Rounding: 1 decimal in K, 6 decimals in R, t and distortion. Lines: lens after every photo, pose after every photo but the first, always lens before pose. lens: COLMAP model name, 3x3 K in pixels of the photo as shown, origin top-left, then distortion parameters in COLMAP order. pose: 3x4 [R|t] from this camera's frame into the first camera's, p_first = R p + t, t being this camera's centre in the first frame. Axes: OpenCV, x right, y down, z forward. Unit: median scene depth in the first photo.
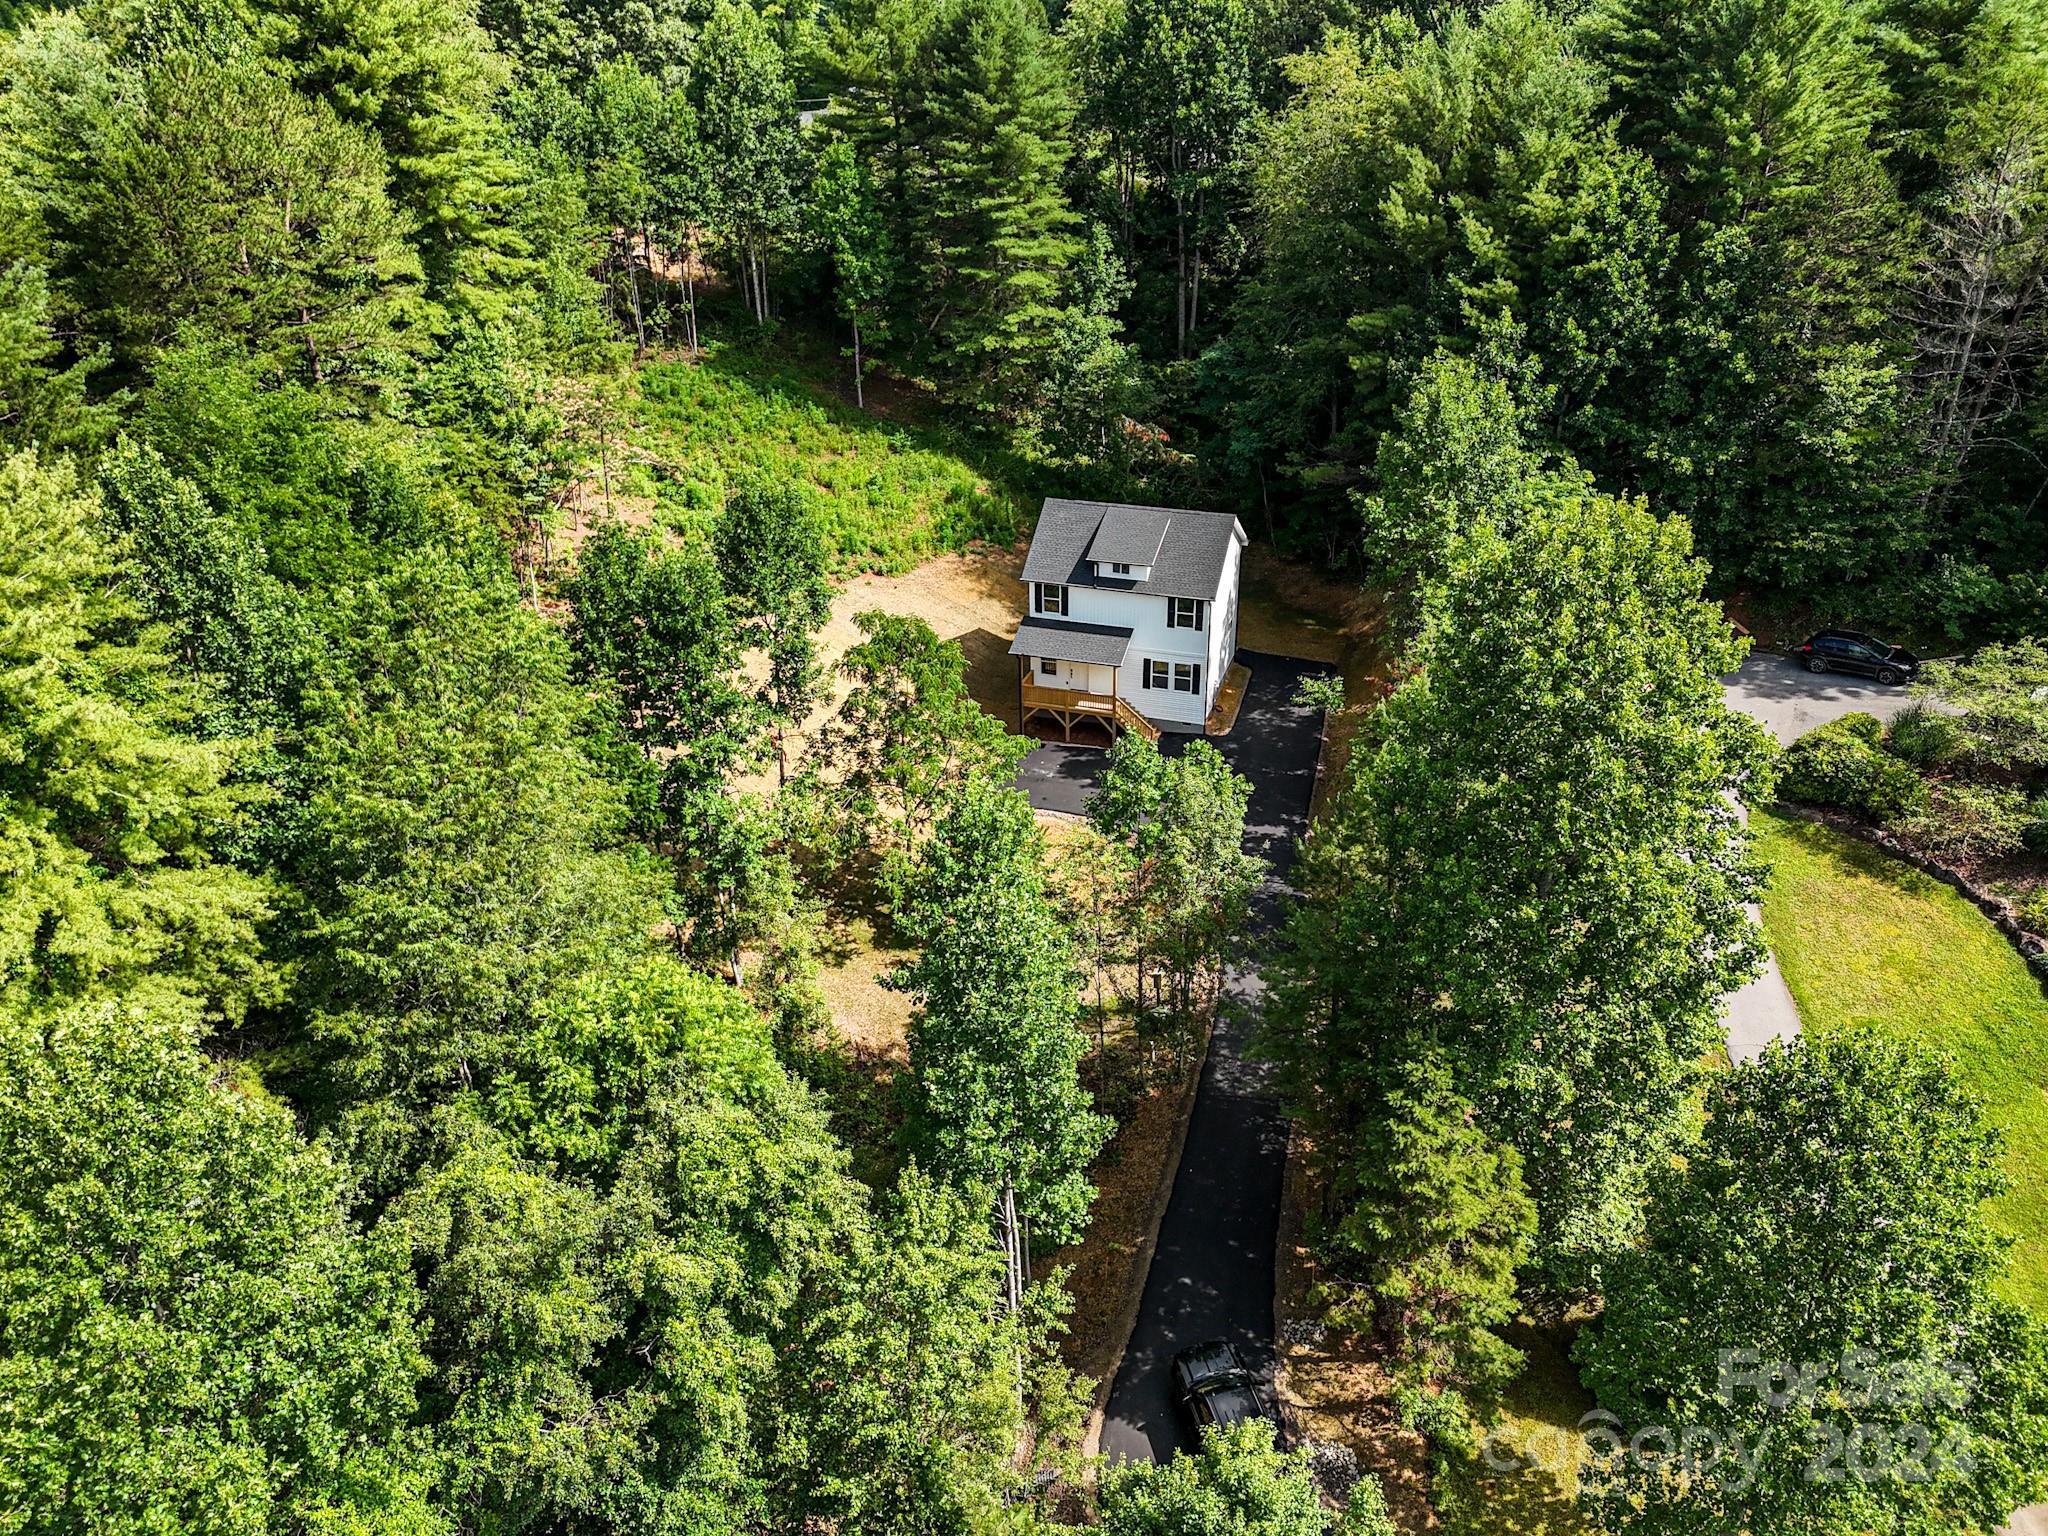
lens RADIAL K [[1488.0, 0, 1024.0], [0, 1488.0, 768.0], [0, 0, 1]] dist [0.088490, -0.091616]
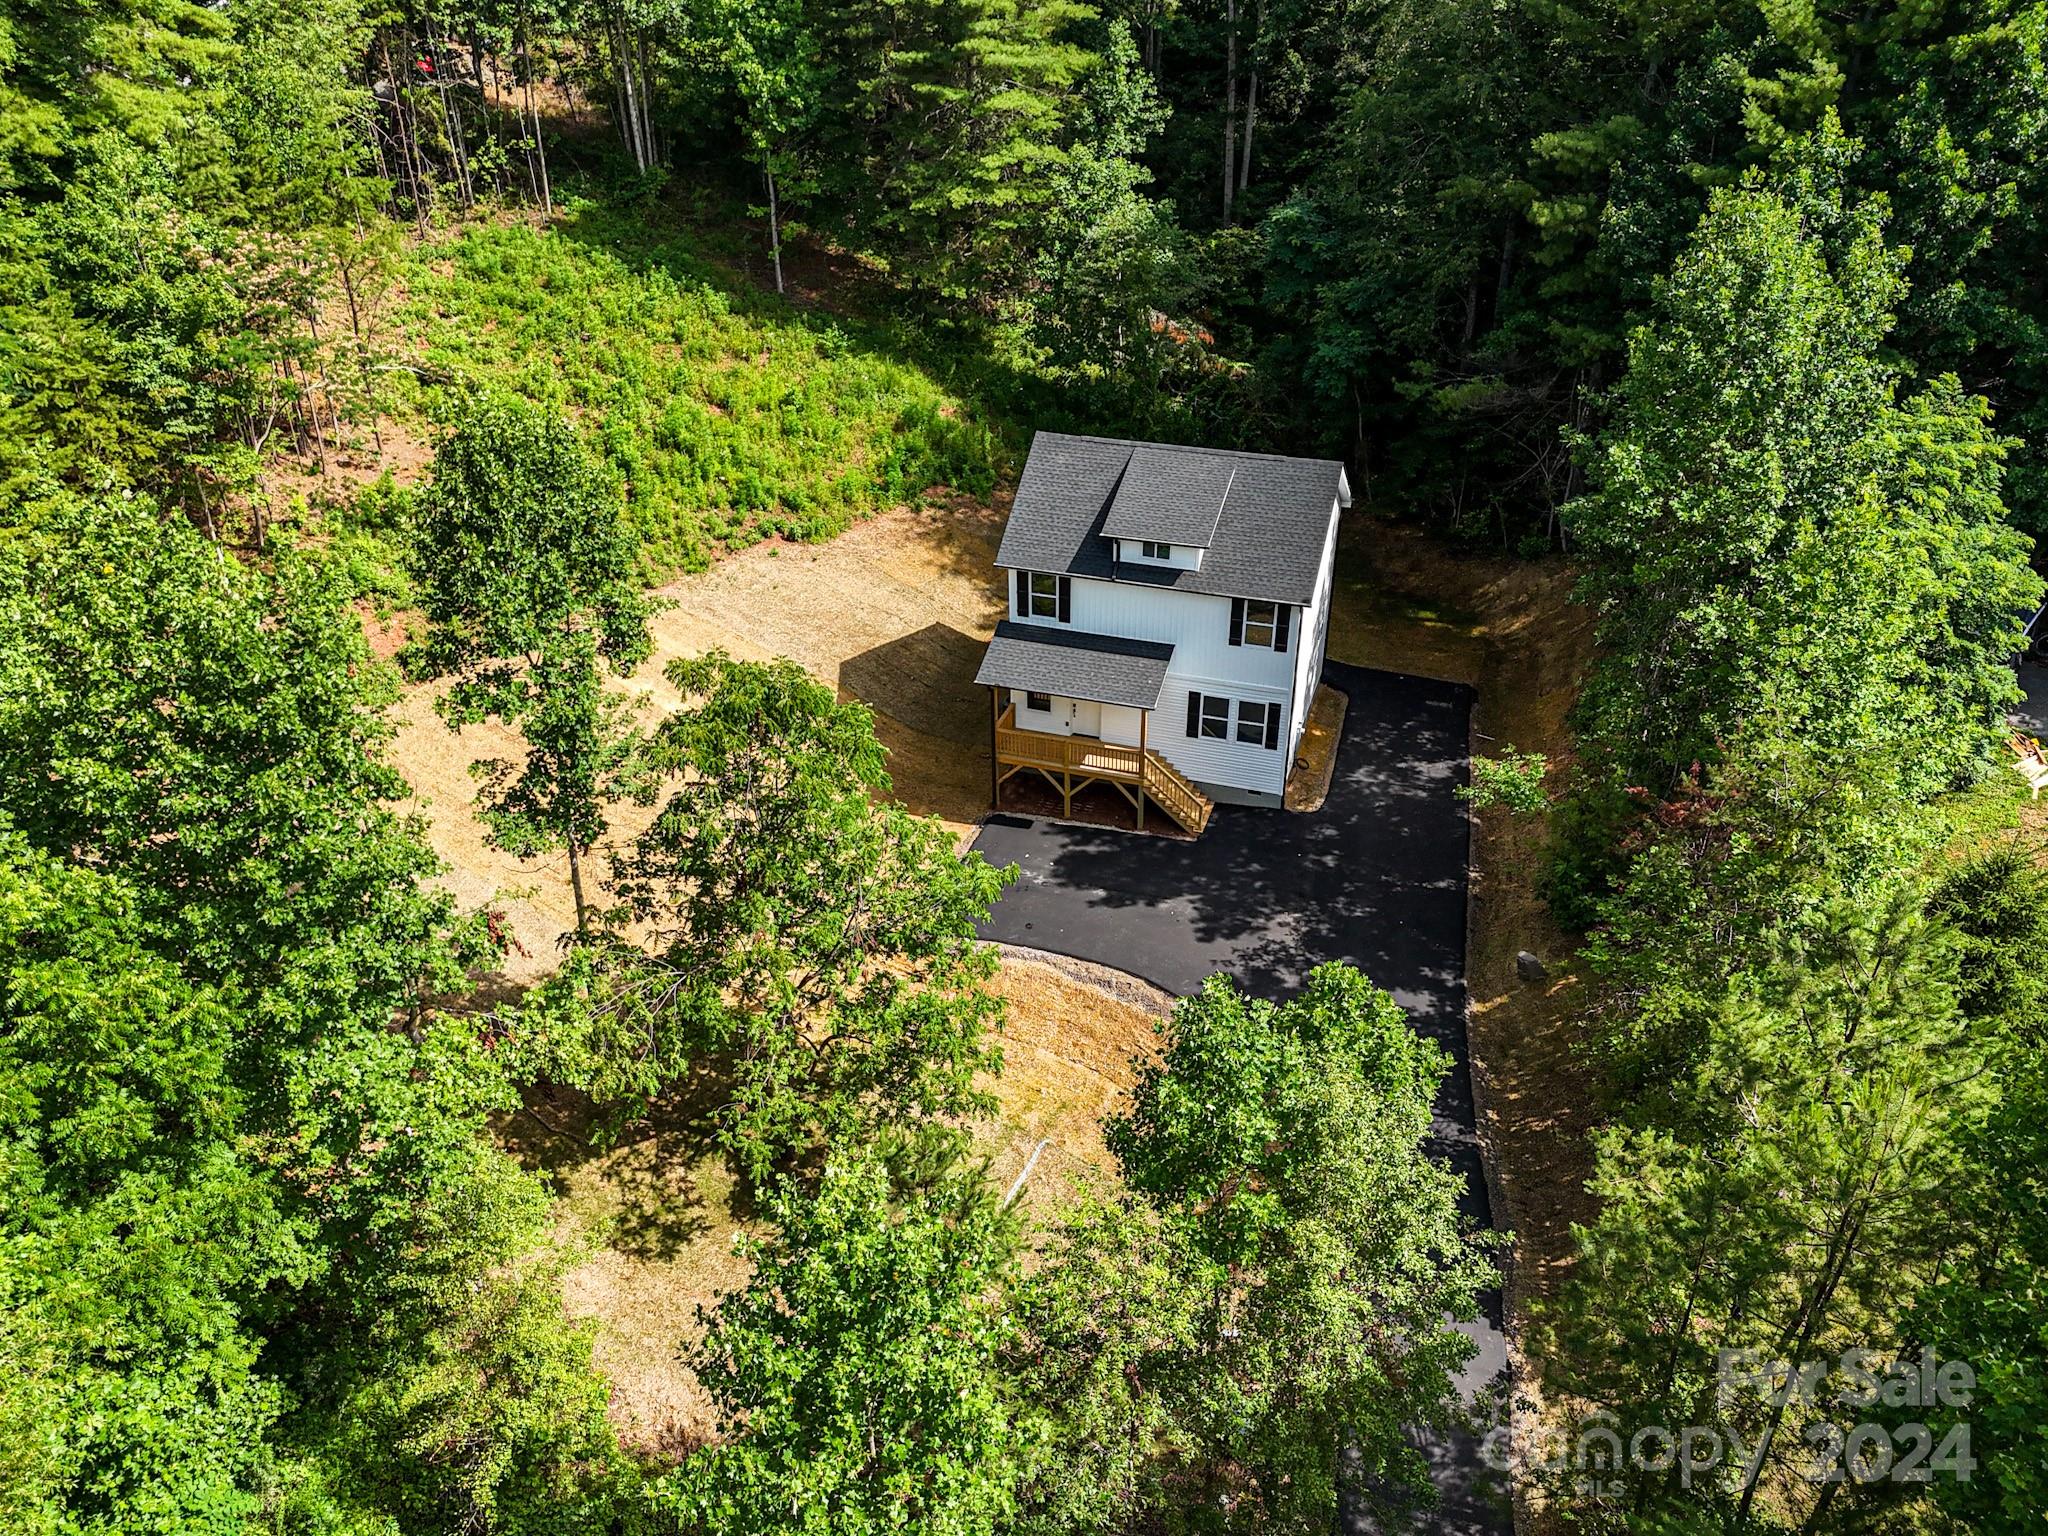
lens RADIAL K [[1505.8, 0, 1026.3], [0, 1505.8, 762.5], [0, 0, 1]] dist [0.075983, -0.069092]
pose [[0.999976, 0.006249, 0.002836, 0.009894], [-0.006388, 0.998636, 0.051827, -0.076666], [-0.002509, -0.051843, 0.998652, 0.365625]]
